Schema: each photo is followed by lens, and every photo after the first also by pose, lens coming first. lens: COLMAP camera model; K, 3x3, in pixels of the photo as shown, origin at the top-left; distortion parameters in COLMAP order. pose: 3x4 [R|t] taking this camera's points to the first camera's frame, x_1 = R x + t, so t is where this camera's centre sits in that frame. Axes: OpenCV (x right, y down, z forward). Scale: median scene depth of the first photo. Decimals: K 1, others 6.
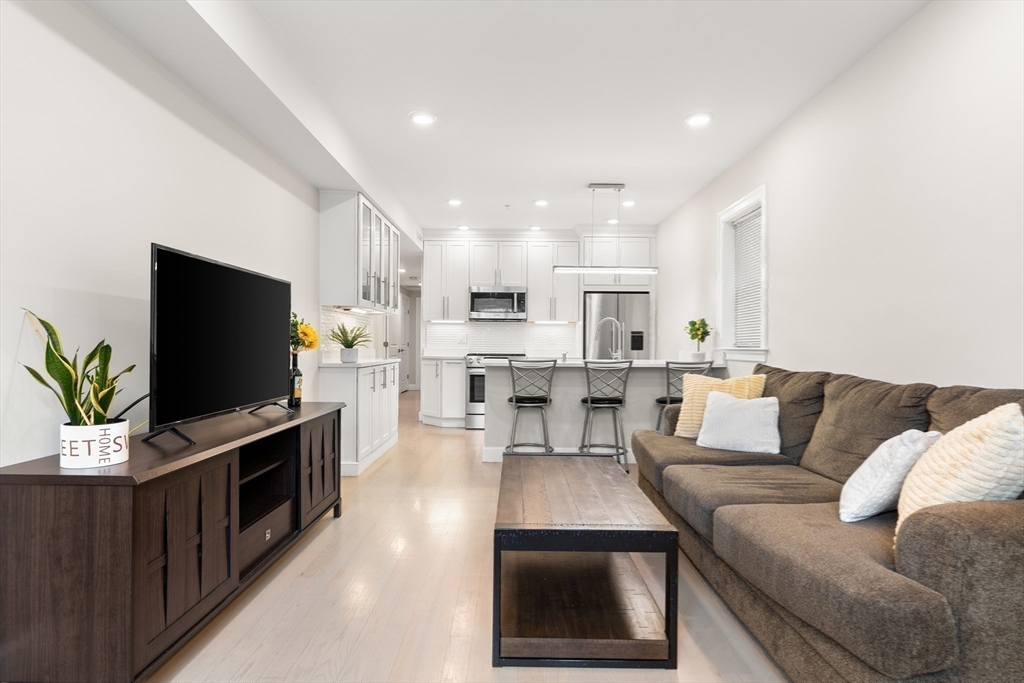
lens RADIAL K [[512.4, 0, 511.8], [0, 512.4, 344.0], [0, 0, 1]] dist [-0.003391, 0.000234]
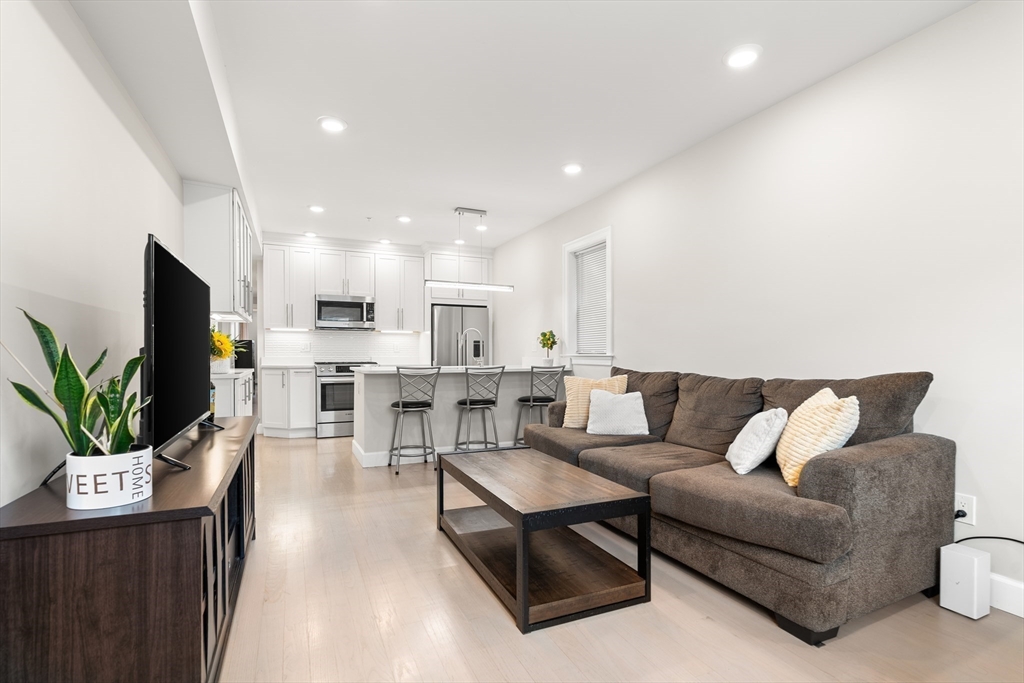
lens RADIAL K [[475.7, 0, 505.4], [0, 475.7, 356.3], [0, 0, 1]] dist [-0.003563, 0.000320]
pose [[0.913562, -0.008120, 0.406619, -0.199330], [0.004511, 0.999941, 0.009835, -0.000592], [-0.406675, -0.007150, 0.913545, 0.019800]]
